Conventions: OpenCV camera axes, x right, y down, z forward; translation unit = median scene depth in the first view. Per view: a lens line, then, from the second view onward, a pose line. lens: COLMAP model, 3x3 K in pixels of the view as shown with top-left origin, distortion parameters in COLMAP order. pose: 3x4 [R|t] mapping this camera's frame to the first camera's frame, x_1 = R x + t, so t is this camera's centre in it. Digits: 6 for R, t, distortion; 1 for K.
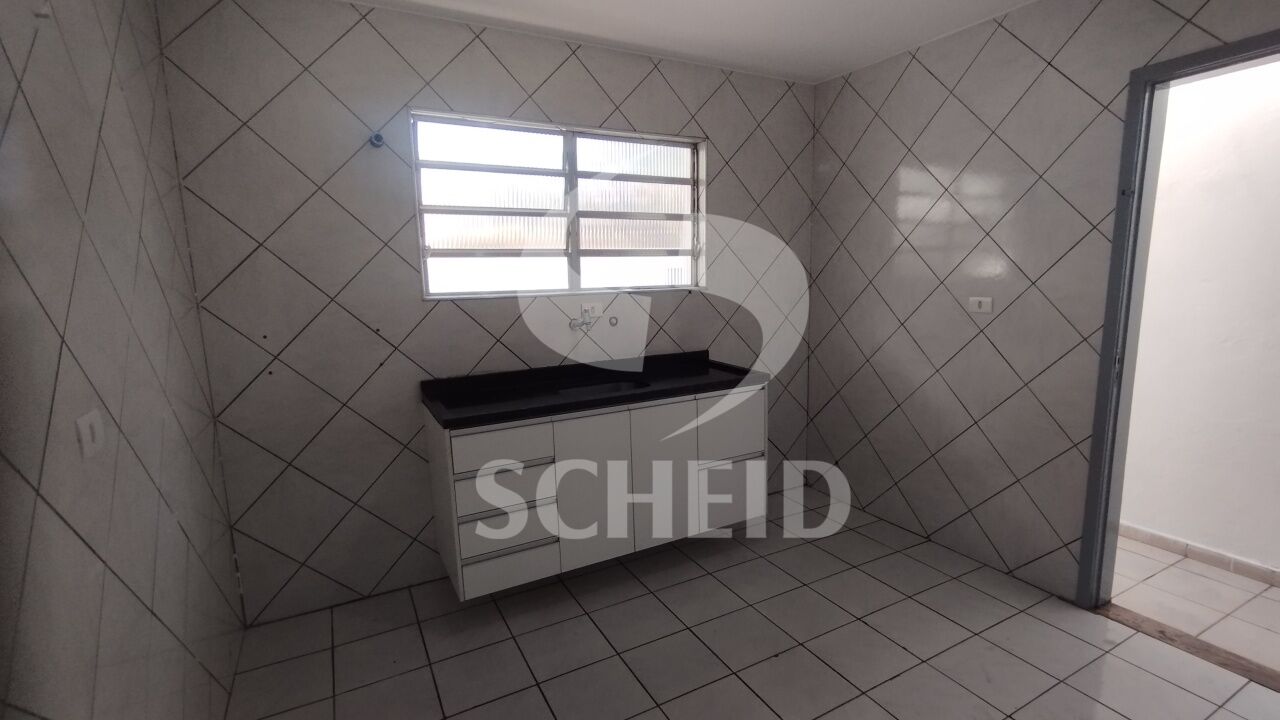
lens RADIAL K [[593.2, 0, 636.4], [0, 593.2, 362.0], [0, 0, 1]] dist [0.004203, -0.001356]
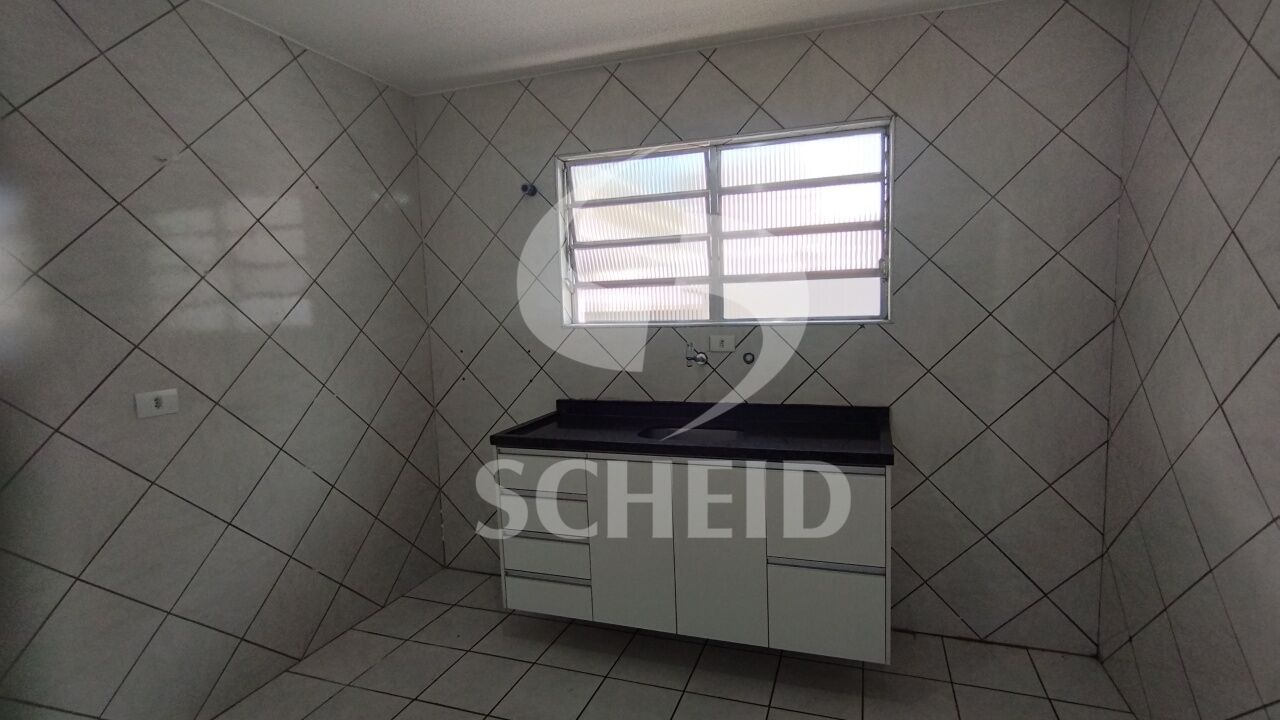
lens RADIAL K [[593.2, 0, 641.7], [0, 593.2, 359.7], [0, 0, 1]] dist [0.004203, -0.001356]
pose [[0.679080, 0.072073, -0.730518, 0.490920], [-0.101111, 0.994866, 0.004162, -0.056883], [0.727067, 0.071037, 0.682881, 0.324514]]
